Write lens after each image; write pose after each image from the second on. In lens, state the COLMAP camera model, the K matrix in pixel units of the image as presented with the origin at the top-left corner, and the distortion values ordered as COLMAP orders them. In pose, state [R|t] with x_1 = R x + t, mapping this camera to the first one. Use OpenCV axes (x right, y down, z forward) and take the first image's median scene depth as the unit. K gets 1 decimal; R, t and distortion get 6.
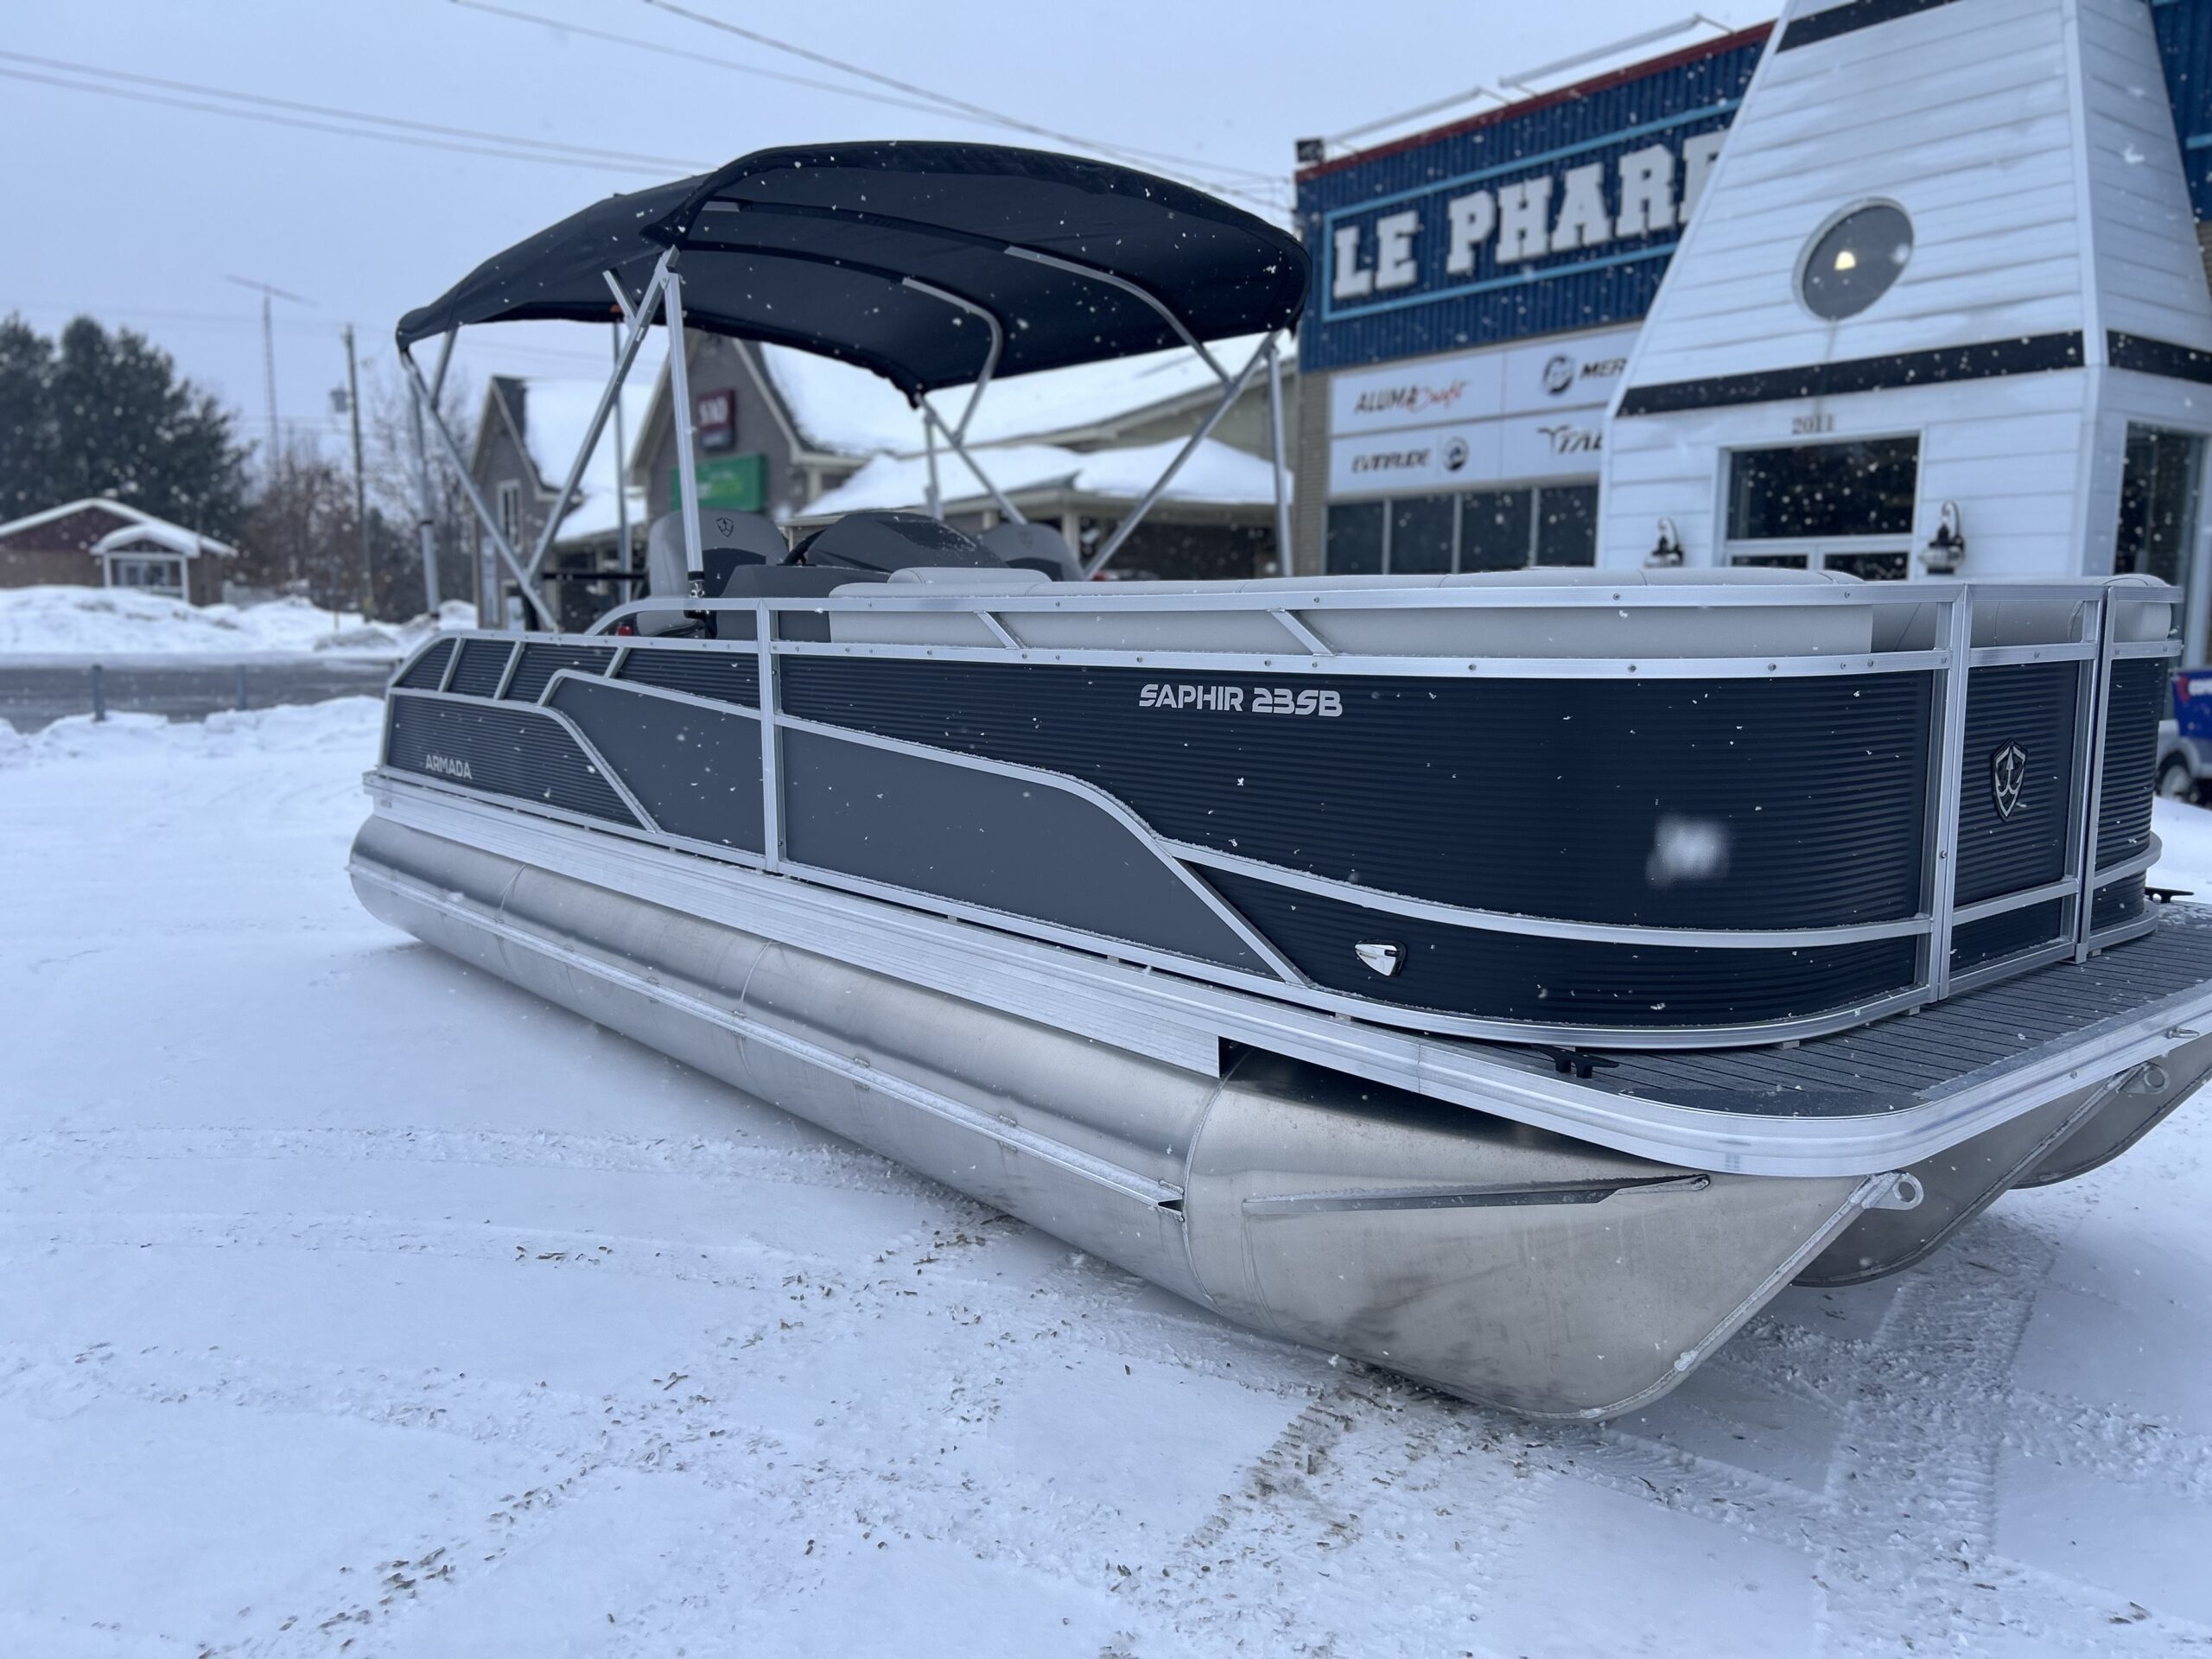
lens RADIAL K [[1654.7, 0, 1106.0], [0, 1654.7, 829.5], [0, 0, 1]] dist [0.045300, -0.043858]
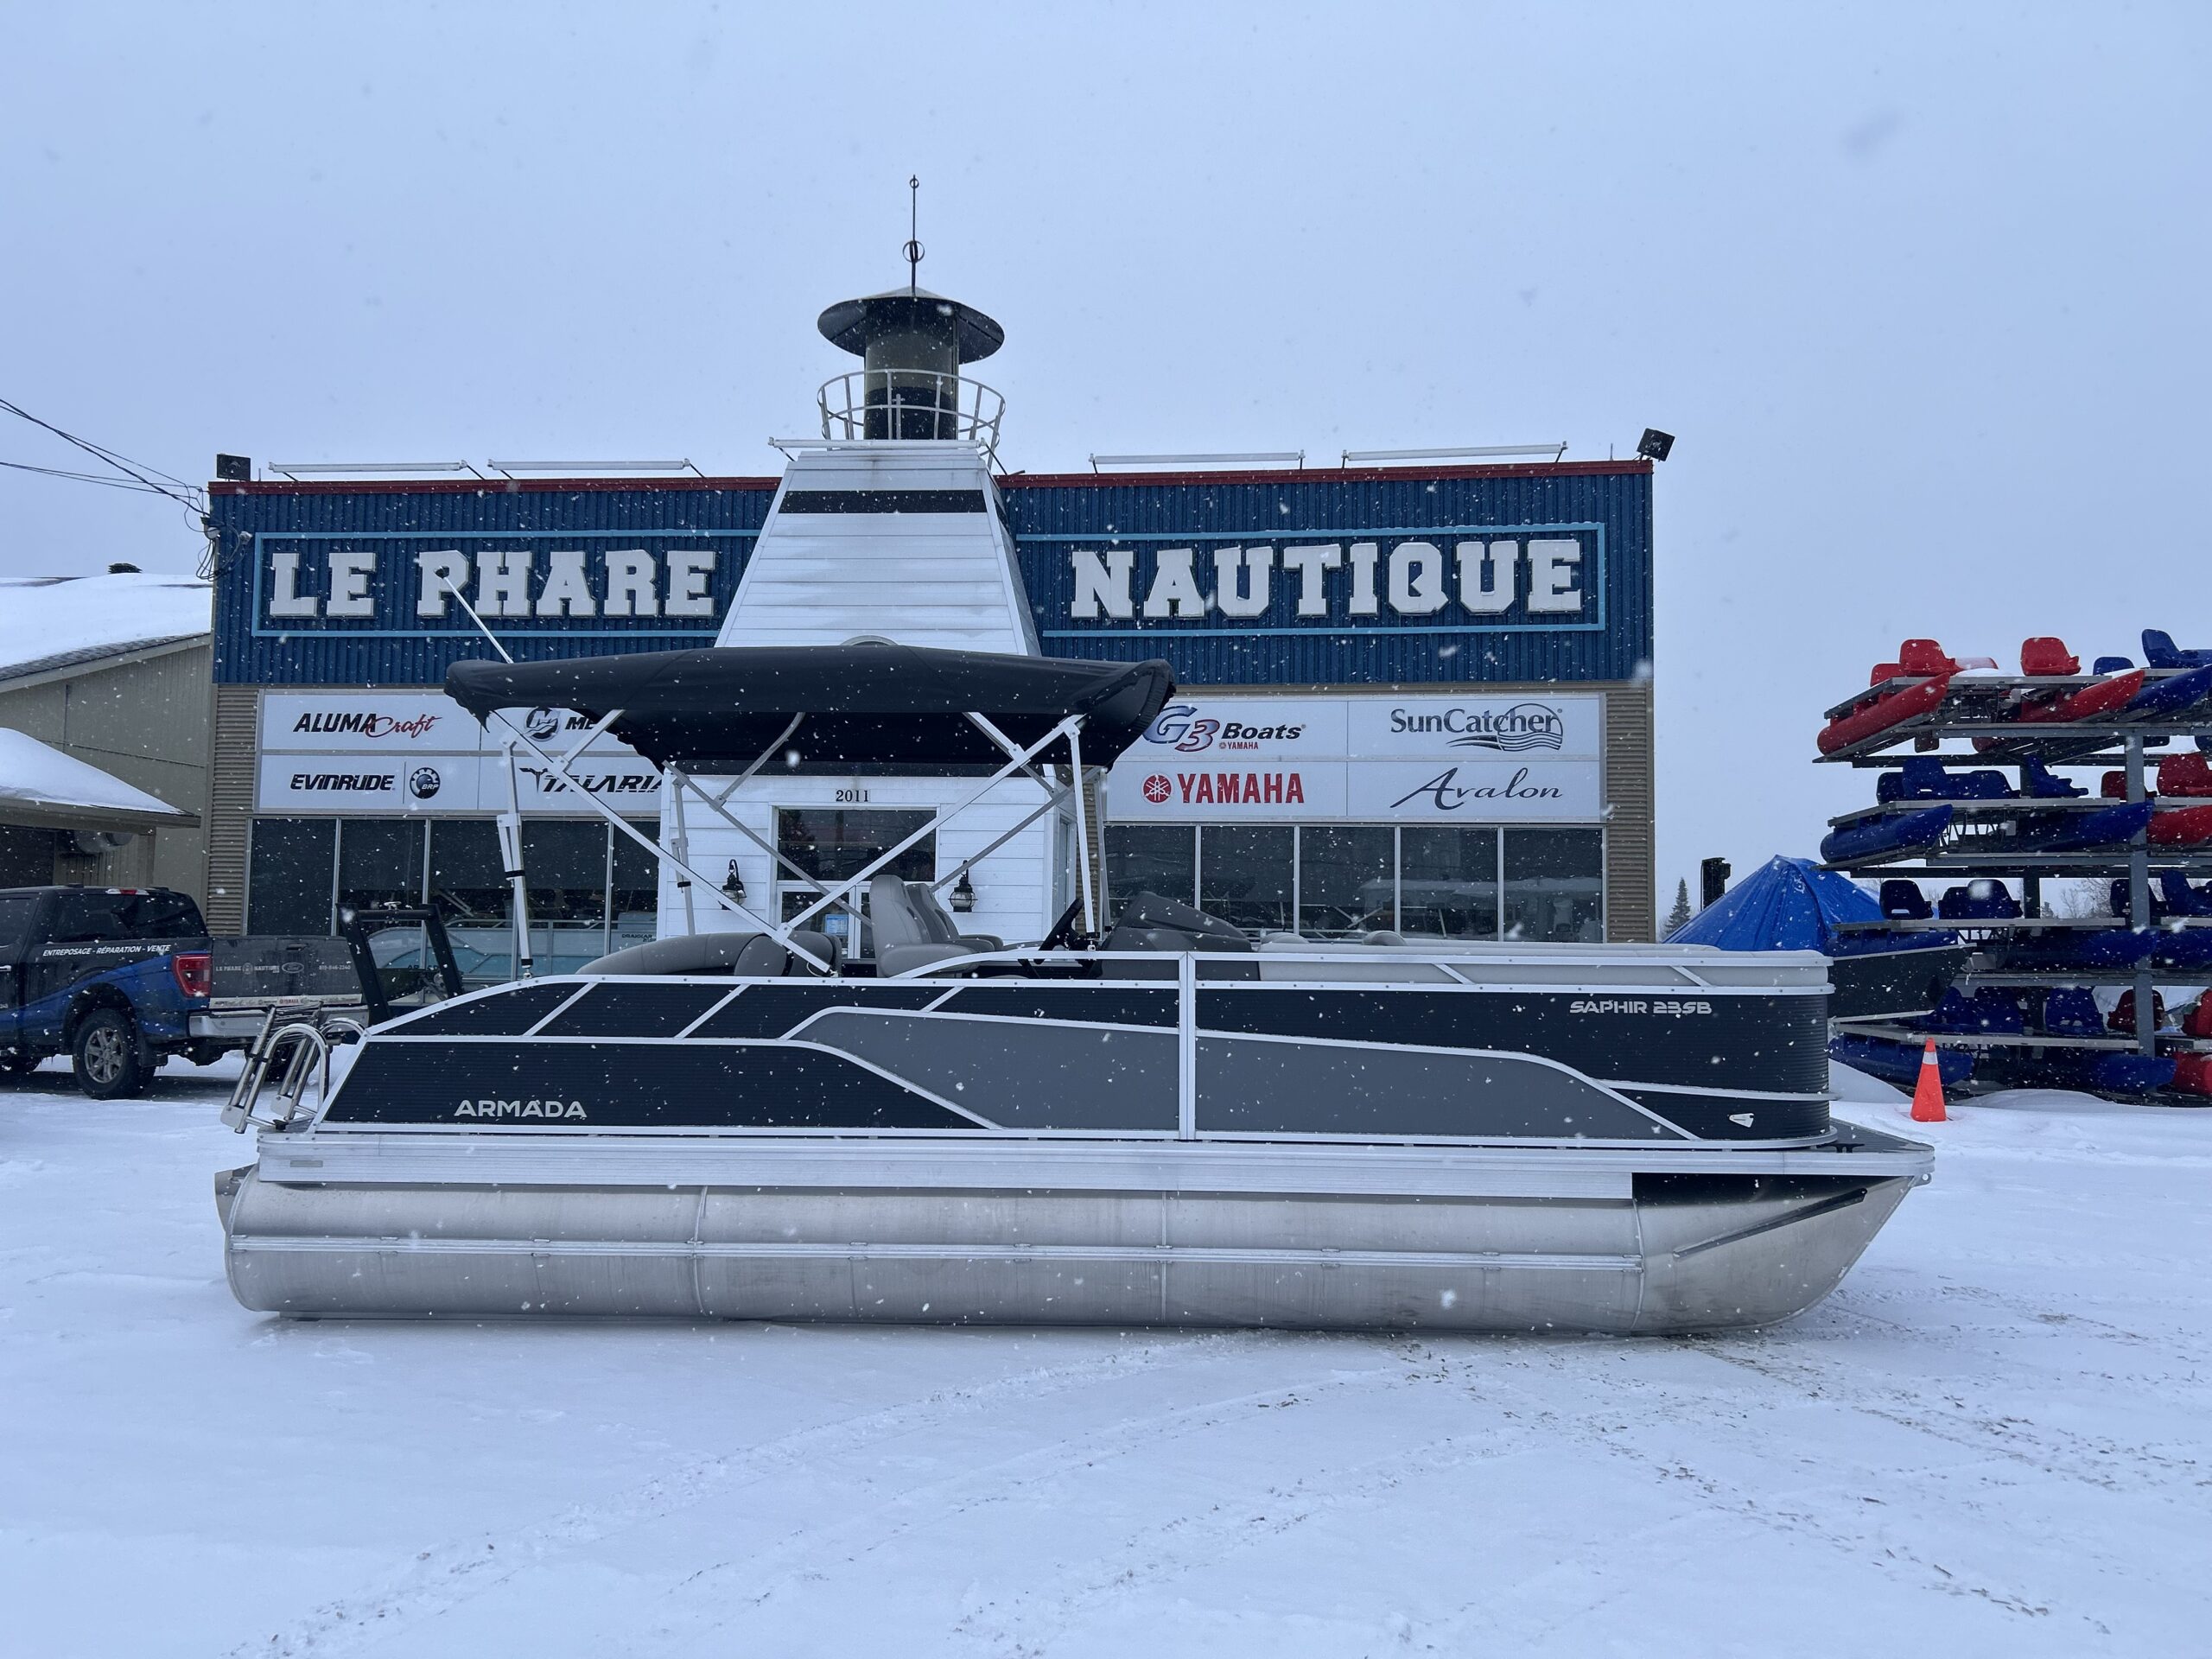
lens RADIAL K [[1617.3, 0, 1106.0], [0, 1617.3, 829.5], [0, 0, 1]] dist [0.148178, -0.320199]
pose [[0.661239, 0.049816, 0.748519, -0.426500], [0.089612, 0.985403, -0.144744, -0.013430], [-0.744804, 0.162787, 0.647123, 0.026667]]
